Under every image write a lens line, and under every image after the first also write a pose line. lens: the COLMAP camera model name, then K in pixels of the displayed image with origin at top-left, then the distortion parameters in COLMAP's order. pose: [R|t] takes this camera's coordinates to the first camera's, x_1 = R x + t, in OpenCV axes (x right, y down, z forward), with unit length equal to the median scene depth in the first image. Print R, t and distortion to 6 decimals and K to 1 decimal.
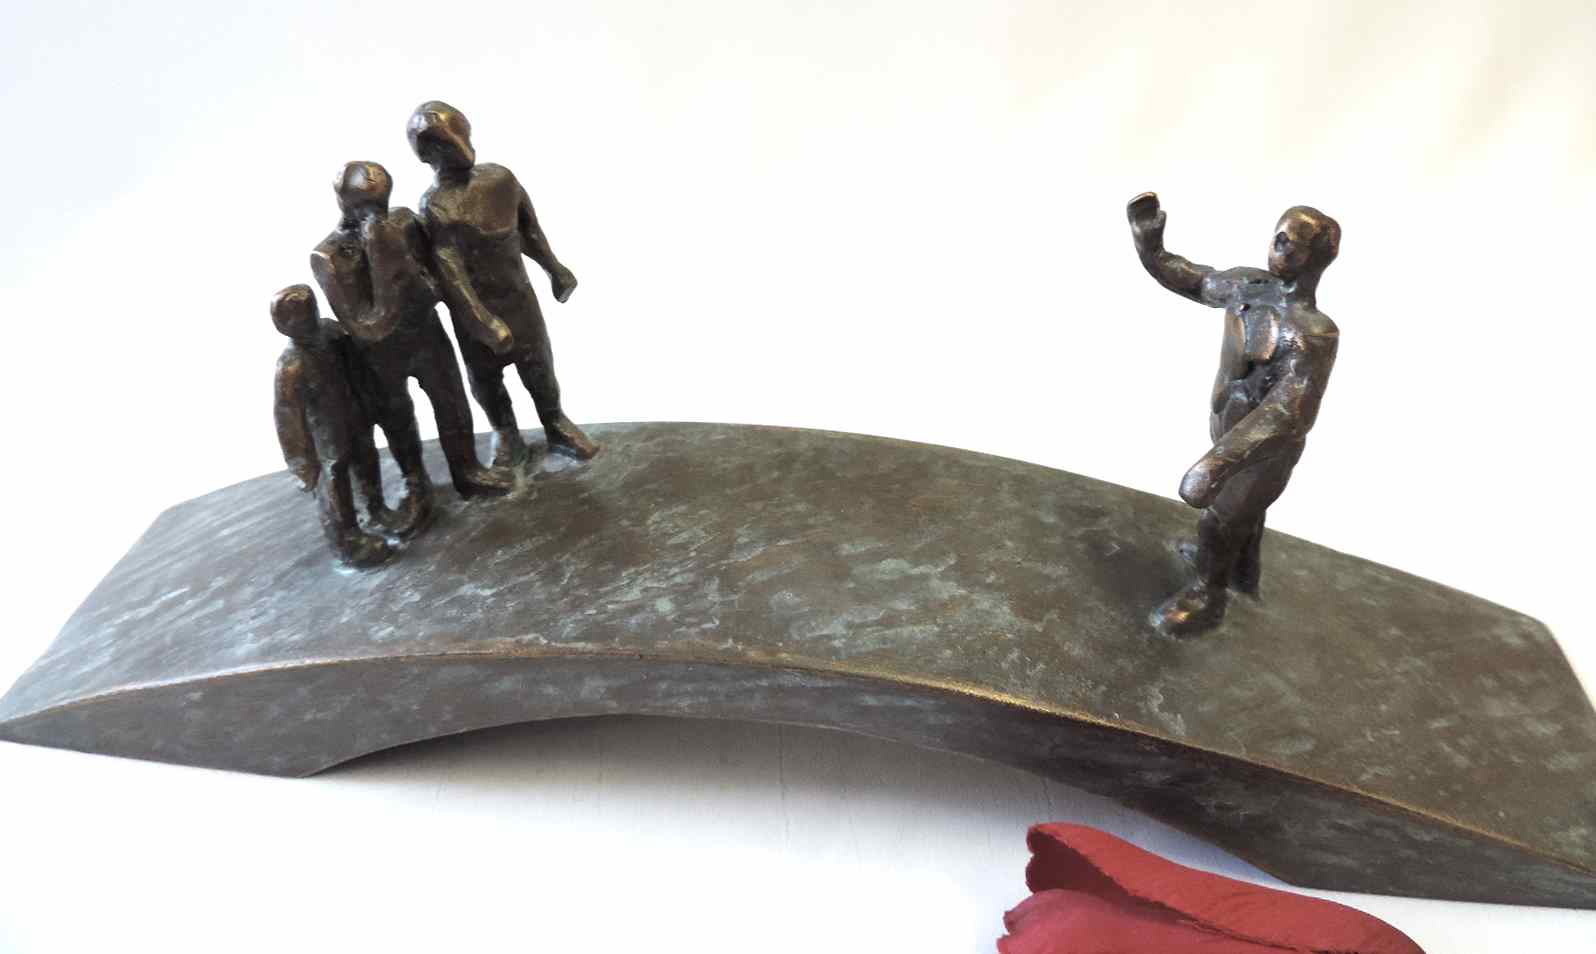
lens RADIAL K [[1128.8, 0, 800.0], [0, 1128.8, 354.3], [0, 0, 1]] dist [-0.020327, 0.000100]
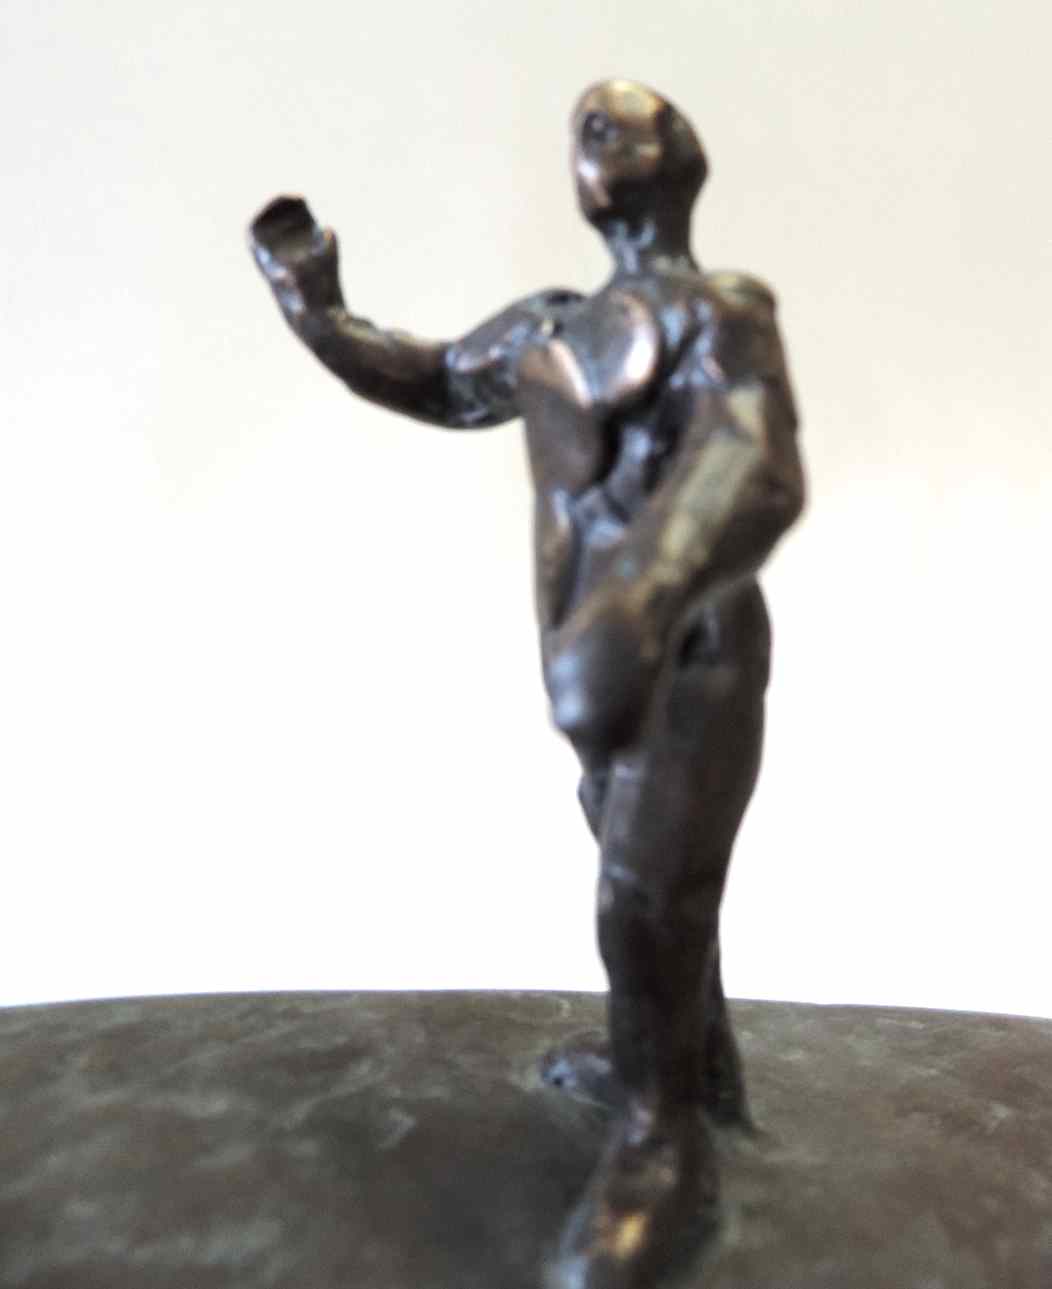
lens RADIAL K [[1109.2, 0, 594.8], [0, 1109.2, 514.2], [0, 0, 1]] dist [-0.009626, -0.013101]
pose [[0.854060, -0.063144, 0.516328, 0.169782], [0.297520, 0.873512, -0.385303, 0.166642], [-0.426689, 0.482689, 0.764819, 0.639320]]
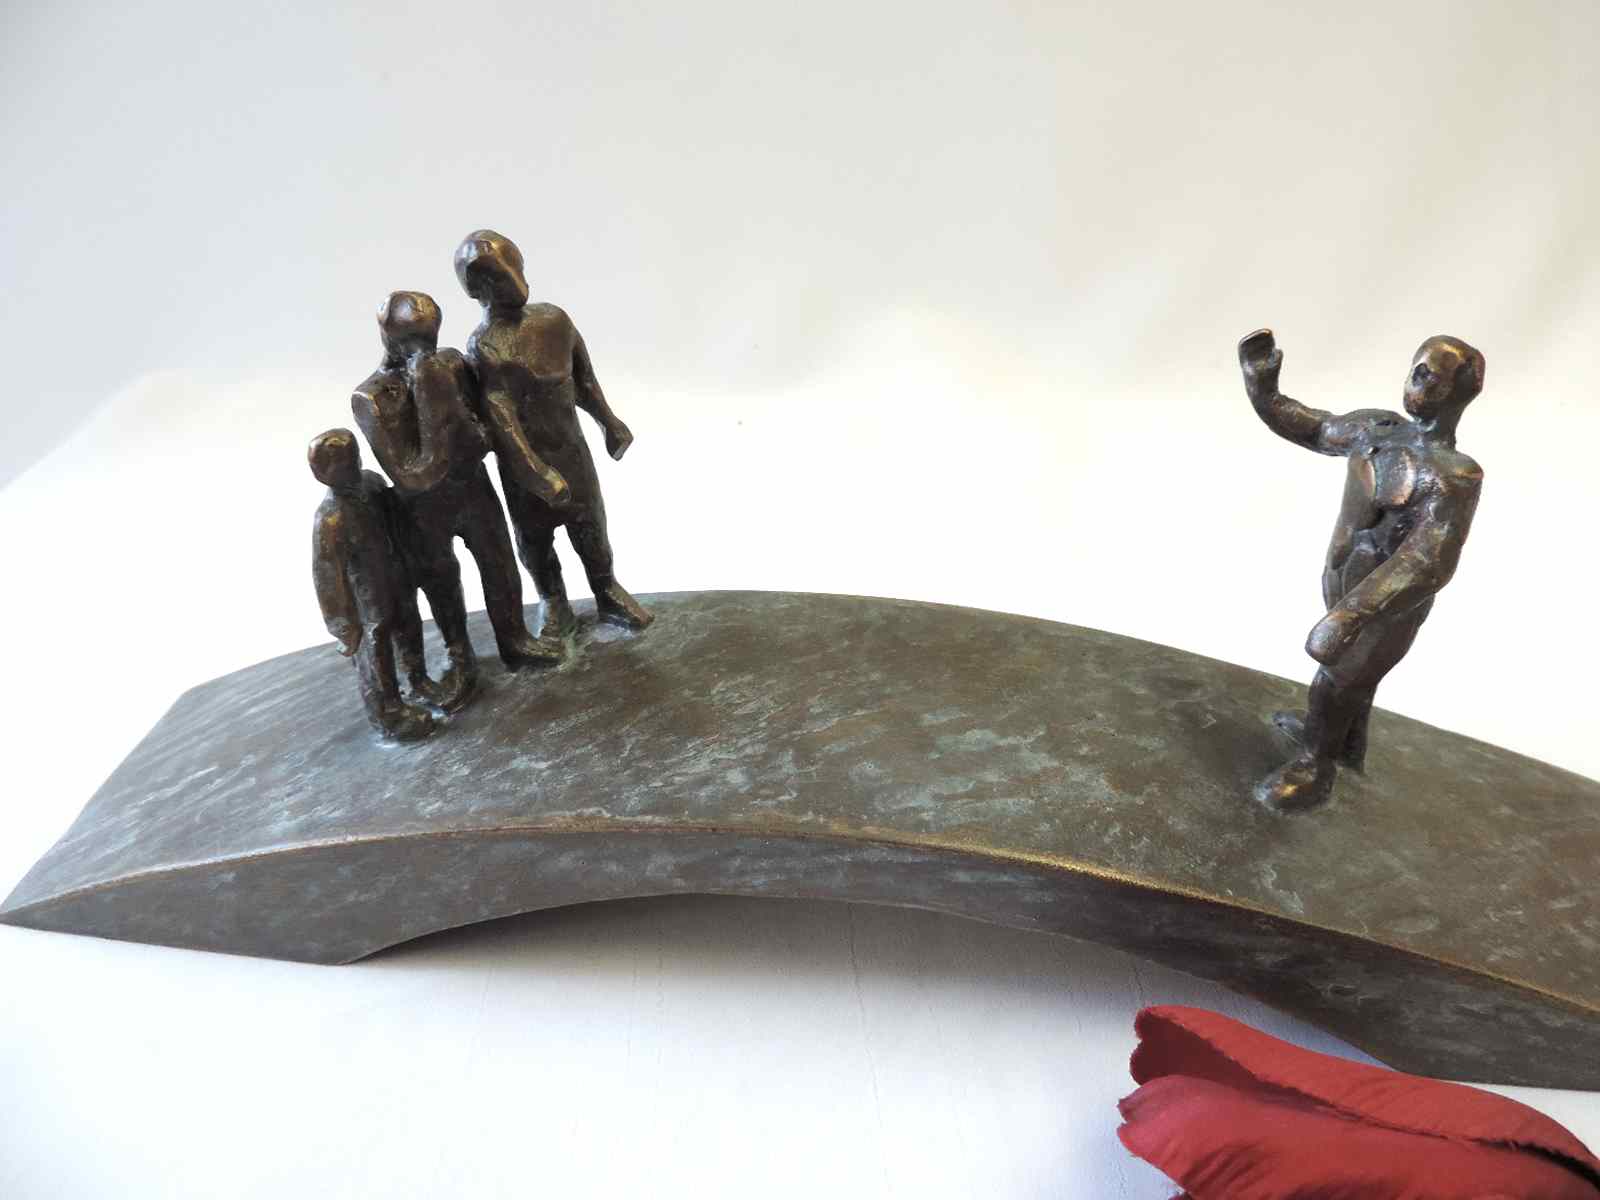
lens RADIAL K [[1126.1, 0, 803.6], [0, 1126.1, 600.5], [0, 0, 1]] dist [-0.018869, -0.006262]
pose [[0.999998, 0.001029, 0.001833, -0.064733], [-0.001073, 0.999705, 0.024256, 0.053422], [-0.001808, -0.024258, 0.999704, 0.075472]]
